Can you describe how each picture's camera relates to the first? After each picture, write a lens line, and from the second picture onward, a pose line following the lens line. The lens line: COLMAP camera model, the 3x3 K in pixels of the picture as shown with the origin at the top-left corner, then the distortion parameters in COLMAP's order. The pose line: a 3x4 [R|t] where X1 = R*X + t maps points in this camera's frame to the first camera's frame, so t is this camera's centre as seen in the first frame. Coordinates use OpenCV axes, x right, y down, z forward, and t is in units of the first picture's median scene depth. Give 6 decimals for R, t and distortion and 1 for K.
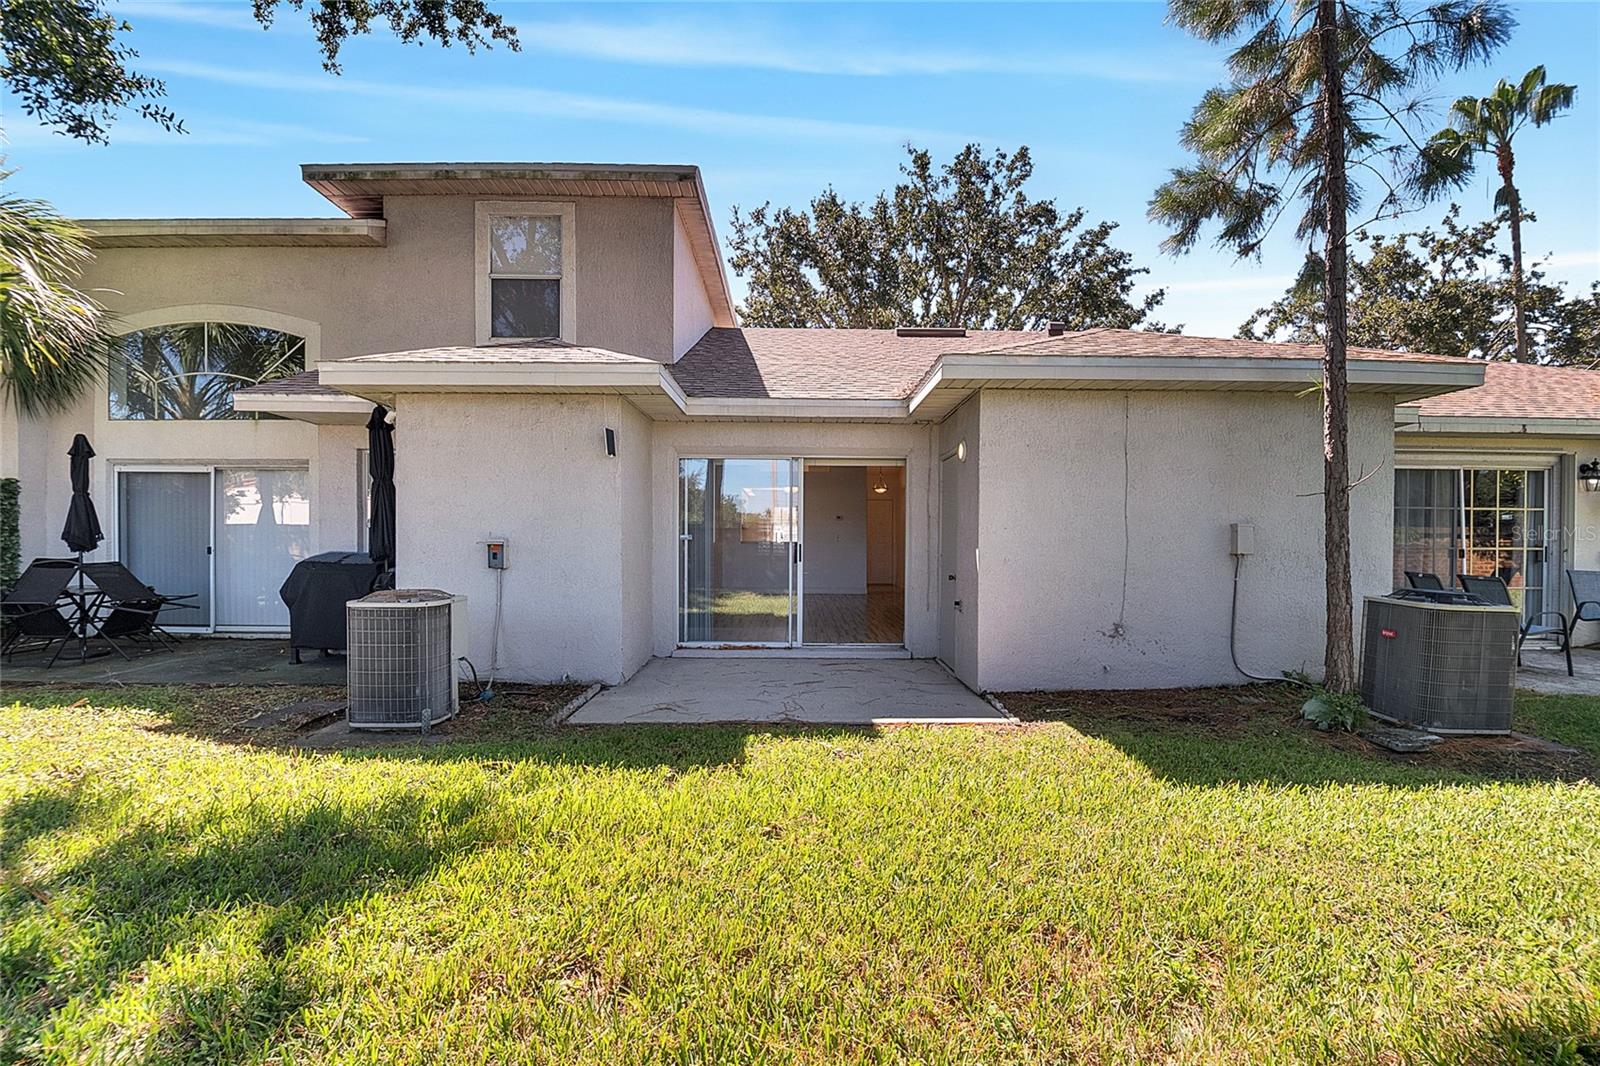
lens RADIAL K [[698.4, 0, 809.3], [0, 698.4, 541.6], [0, 0, 1]] dist [0.000974, -0.014469]
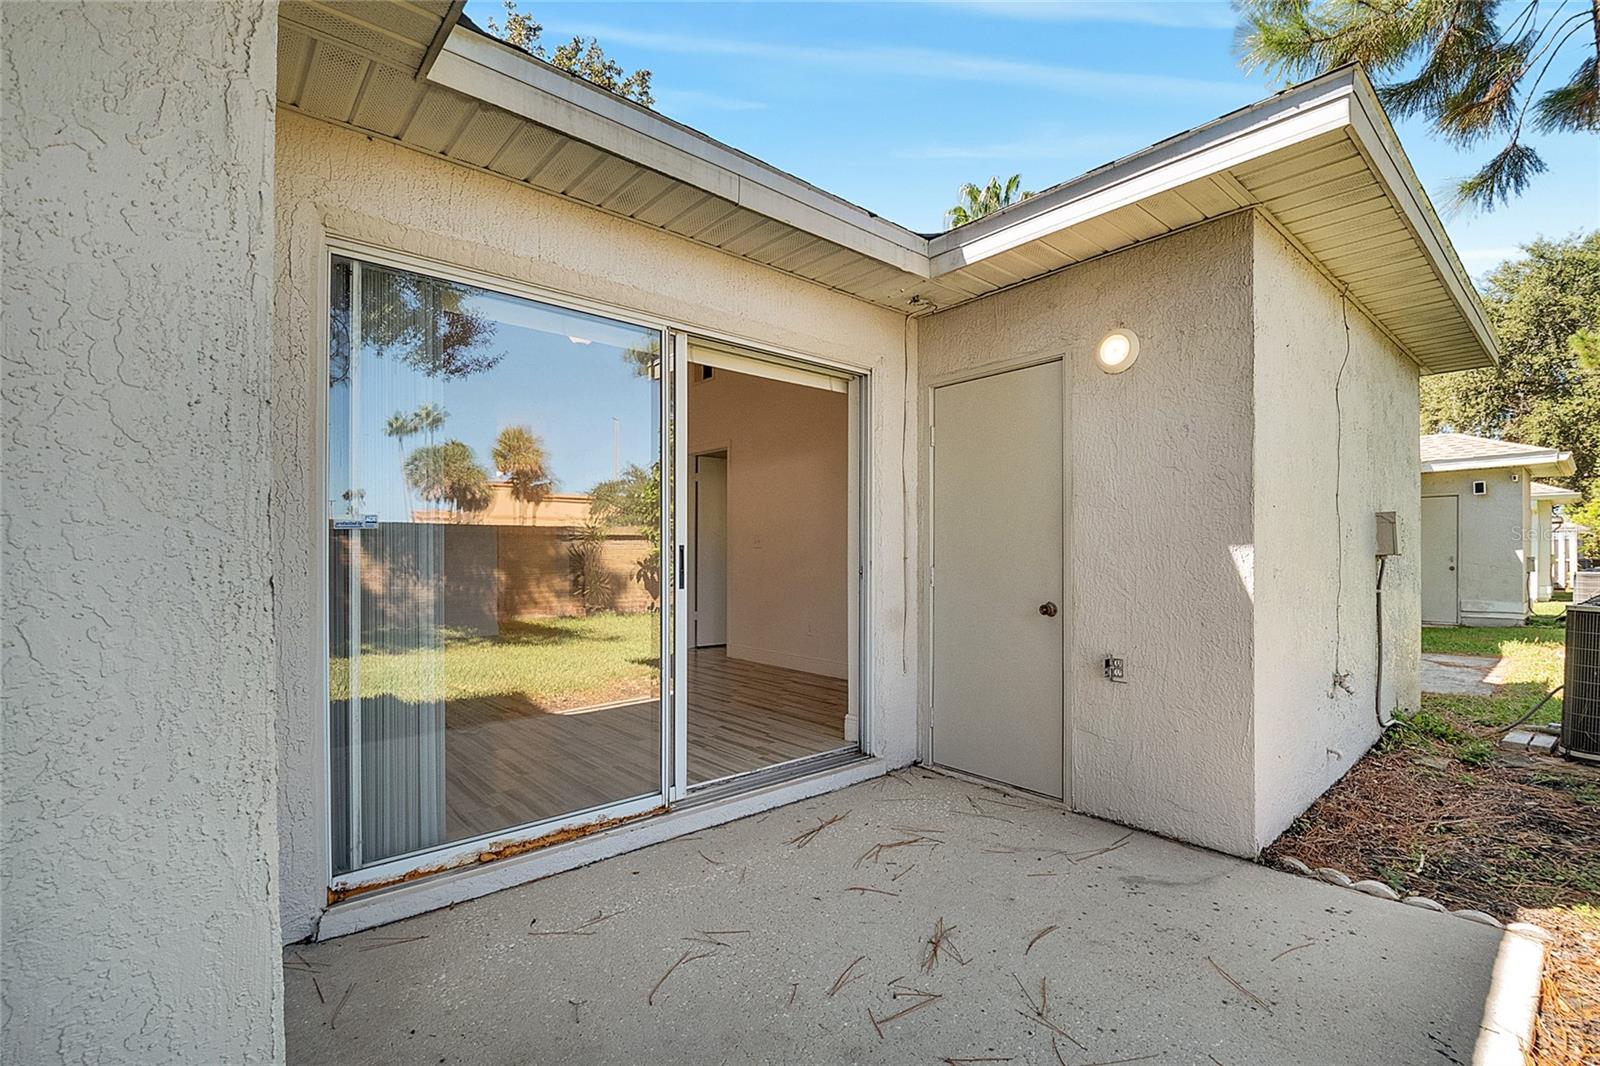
lens RADIAL K [[715.1, 0, 804.3], [0, 715.1, 539.7], [0, 0, 1]] dist [-0.000351, -0.018856]
pose [[0.756895, 0.007817, 0.653490, -0.233114], [0.005259, 0.999823, -0.018051, 0.009113], [-0.653516, 0.017100, 0.756720, 0.645355]]
